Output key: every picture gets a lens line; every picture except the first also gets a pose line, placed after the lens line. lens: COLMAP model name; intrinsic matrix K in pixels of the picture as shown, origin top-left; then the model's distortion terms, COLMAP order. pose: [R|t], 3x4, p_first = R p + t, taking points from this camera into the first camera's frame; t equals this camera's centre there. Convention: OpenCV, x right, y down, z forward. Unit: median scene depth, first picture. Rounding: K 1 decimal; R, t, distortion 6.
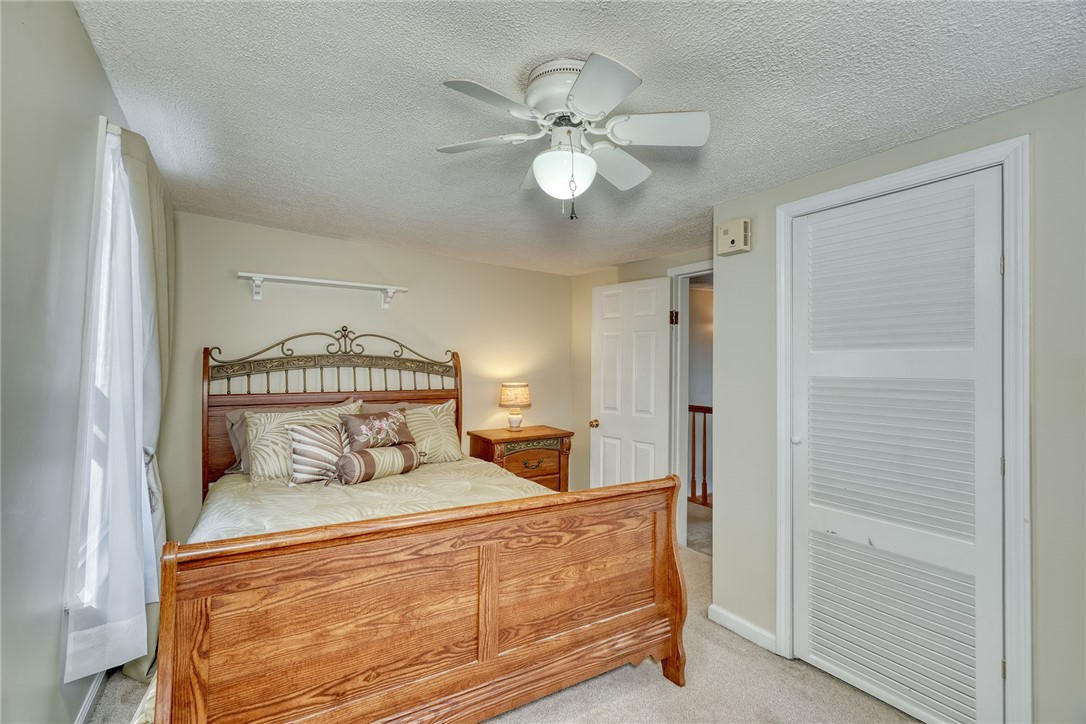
lens RADIAL K [[503.9, 0, 501.8], [0, 503.9, 350.0], [0, 0, 1]] dist [0.000927, 0.000635]
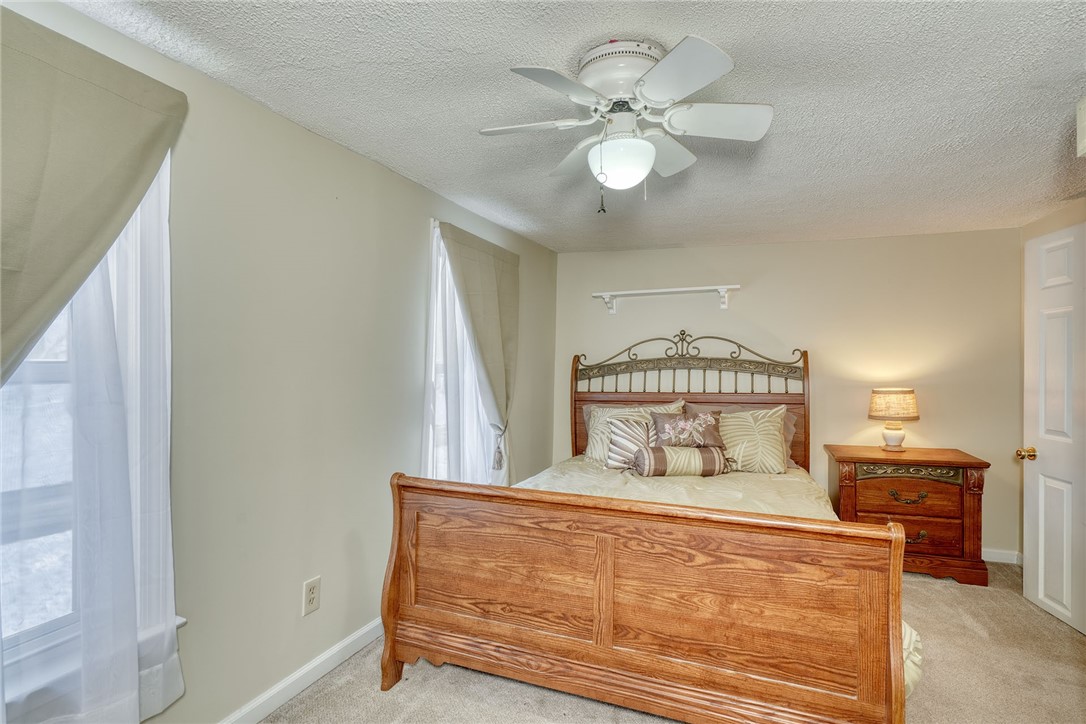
lens RADIAL K [[503.9, 0, 539.4], [0, 503.9, 362.0], [0, 0, 1]] dist [0.000927, 0.000635]
pose [[0.602338, -0.021736, -0.797945, 0.628847], [0.033297, 0.999443, -0.002090, 0.019584], [0.797546, -0.025310, 0.602727, 0.237238]]
